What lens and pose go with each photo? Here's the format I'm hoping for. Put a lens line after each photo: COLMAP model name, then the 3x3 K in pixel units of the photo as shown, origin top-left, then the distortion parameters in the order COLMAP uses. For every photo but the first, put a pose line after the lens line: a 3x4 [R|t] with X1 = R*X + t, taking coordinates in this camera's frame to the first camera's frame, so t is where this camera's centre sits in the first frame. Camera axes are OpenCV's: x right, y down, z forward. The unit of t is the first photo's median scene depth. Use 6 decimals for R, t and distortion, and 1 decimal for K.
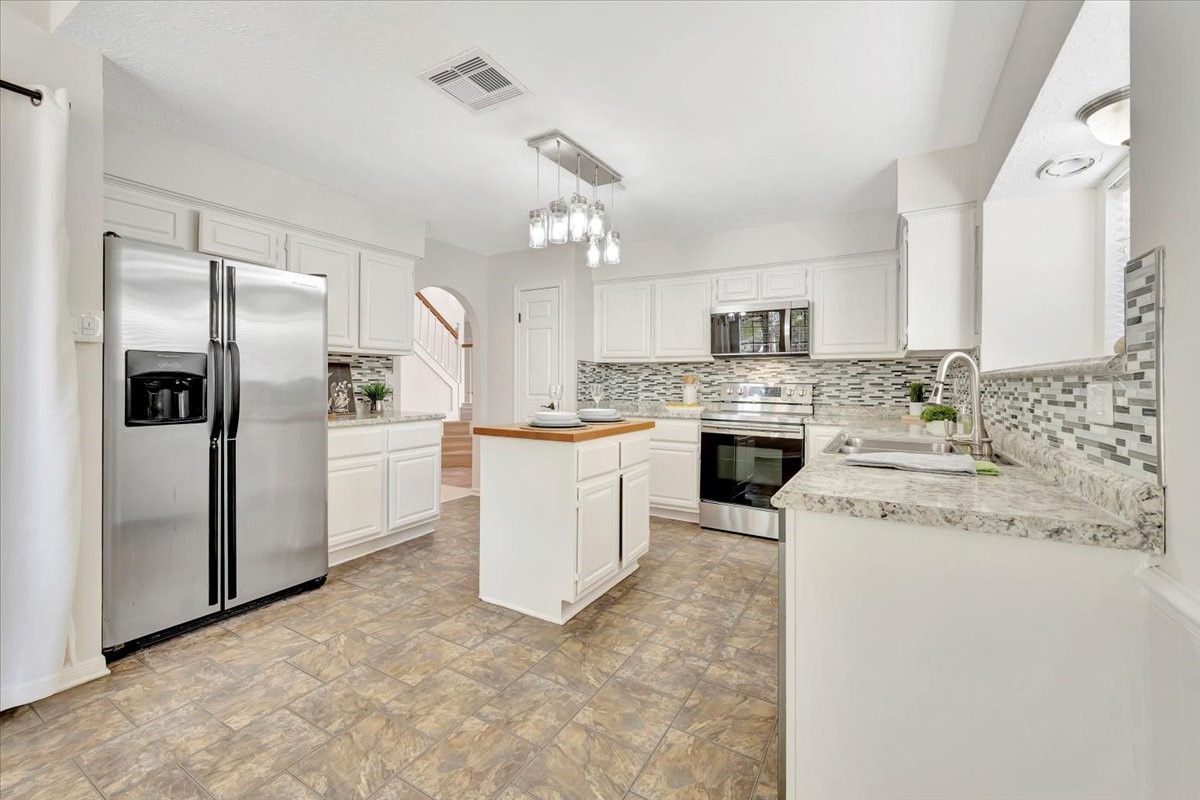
lens RADIAL K [[482.4, 0, 603.4], [0, 482.4, 380.5], [0, 0, 1]] dist [-0.000228, 0.000112]
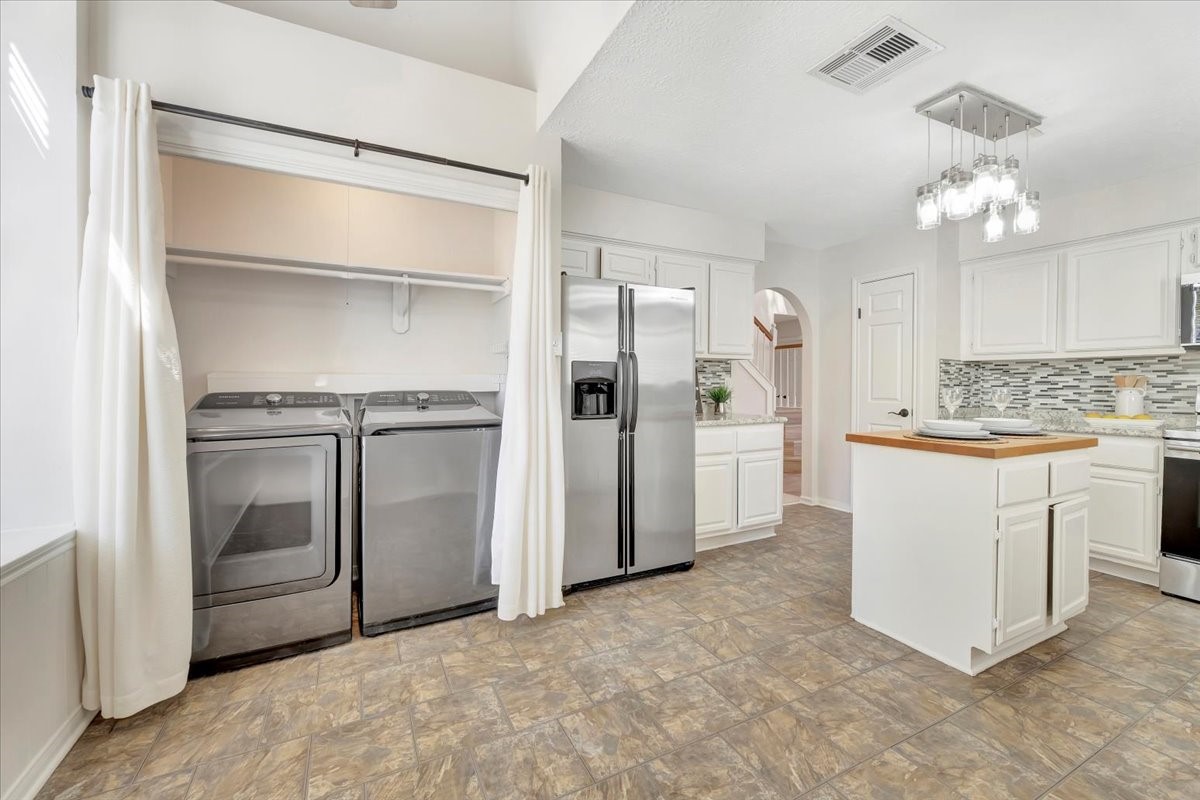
lens RADIAL K [[488.8, 0, 605.2], [0, 488.8, 388.8], [0, 0, 1]] dist [-0.000794, 0.000080]
pose [[0.838978, 0.002458, -0.544159, -0.137460], [0.003458, 0.999946, 0.009849, -0.000836], [0.544154, -0.010145, 0.838924, -0.042910]]
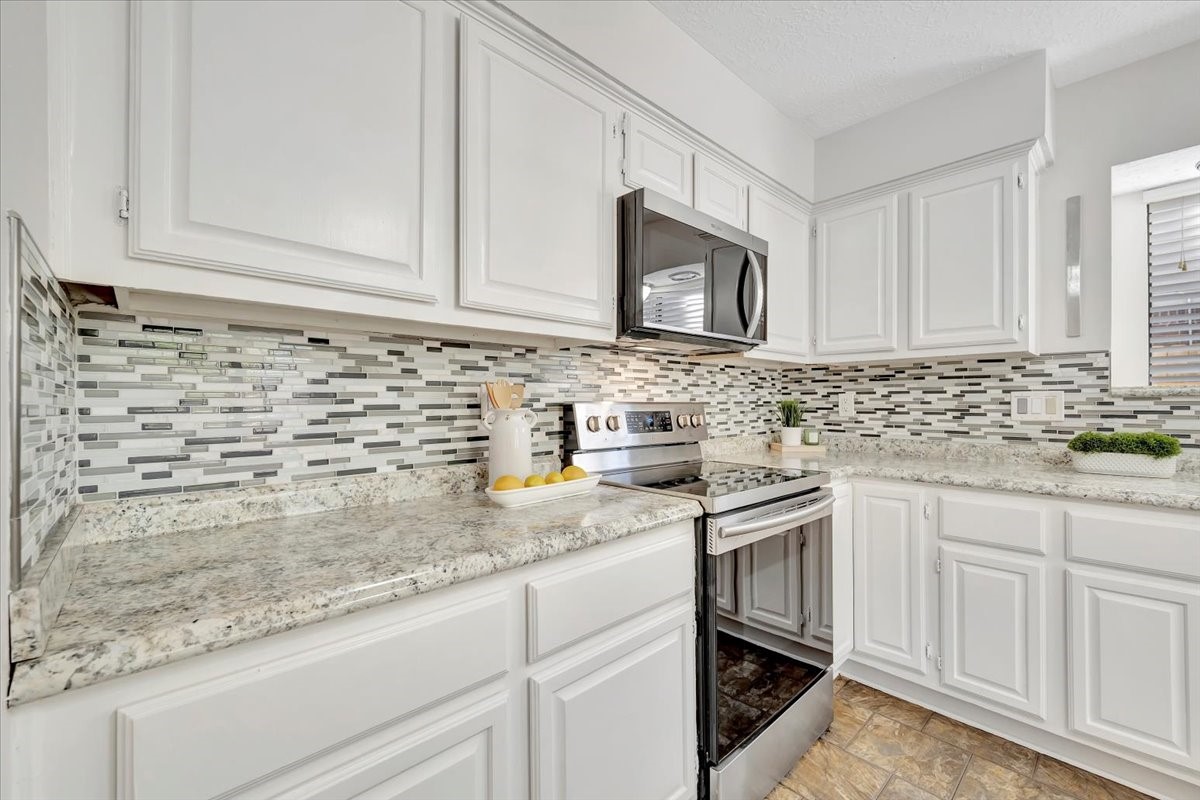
lens RADIAL K [[497.2, 0, 590.2], [0, 497.2, 397.7], [0, 0, 1]] dist [-0.001285, 0.000284]
pose [[0.298725, -0.001658, 0.954338, -0.219864], [-0.000066, 0.999998, 0.001758, -0.000571], [-0.954339, -0.000588, 0.298724, 1.520699]]
